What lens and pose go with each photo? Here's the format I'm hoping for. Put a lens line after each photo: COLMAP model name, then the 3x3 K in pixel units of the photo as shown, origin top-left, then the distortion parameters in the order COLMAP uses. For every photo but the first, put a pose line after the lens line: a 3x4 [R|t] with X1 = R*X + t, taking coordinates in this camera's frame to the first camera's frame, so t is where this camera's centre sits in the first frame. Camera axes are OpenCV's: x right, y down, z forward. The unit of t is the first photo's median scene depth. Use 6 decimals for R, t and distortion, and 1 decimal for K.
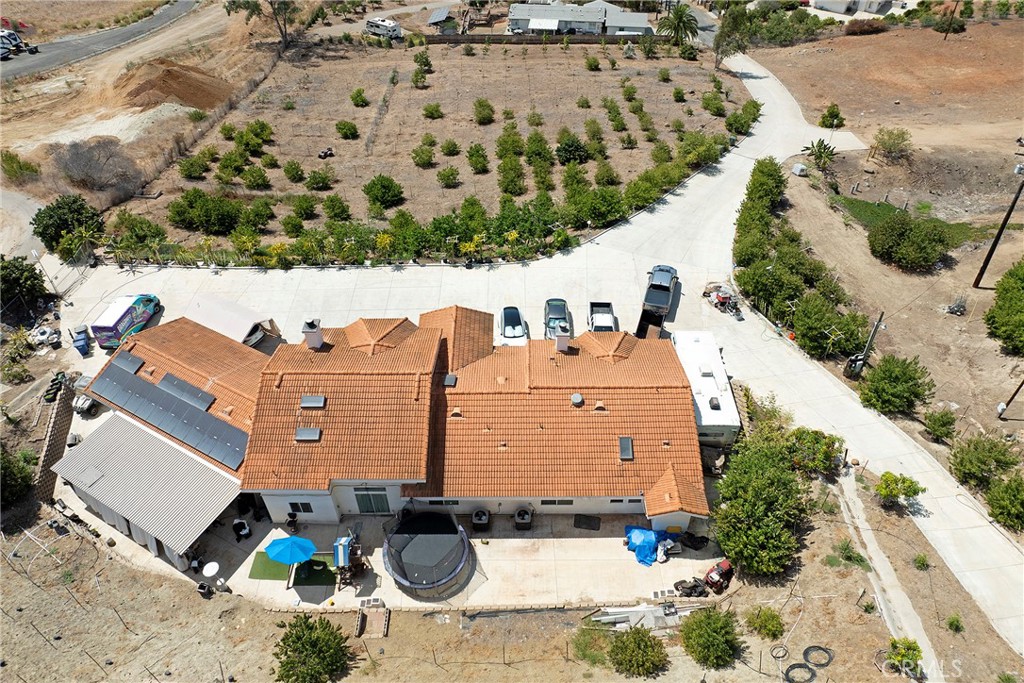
lens RADIAL K [[740.8, 0, 487.8], [0, 740.8, 338.2], [0, 0, 1]] dist [-0.039646, 0.001704]
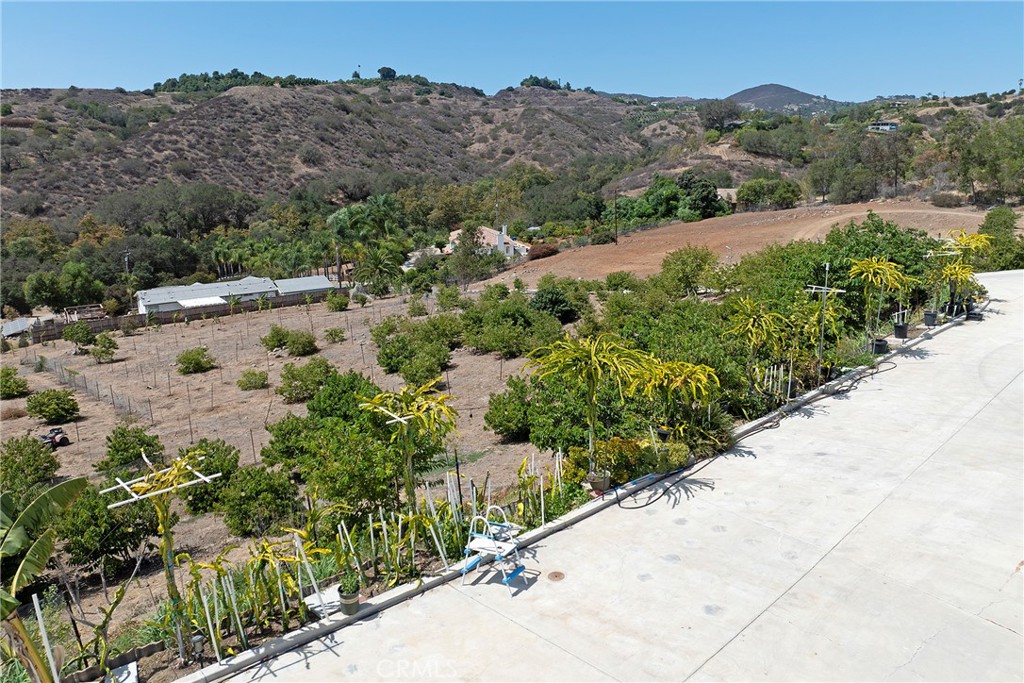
lens RADIAL K [[756.1, 0, 506.8], [0, 756.1, 298.1], [0, 0, 1]] dist [-0.038679, 0.008008]
pose [[0.731300, -0.120706, 0.671290, -0.440596], [0.457458, 0.816820, -0.351478, -0.075765], [-0.505898, 0.564123, 0.652559, 0.805565]]
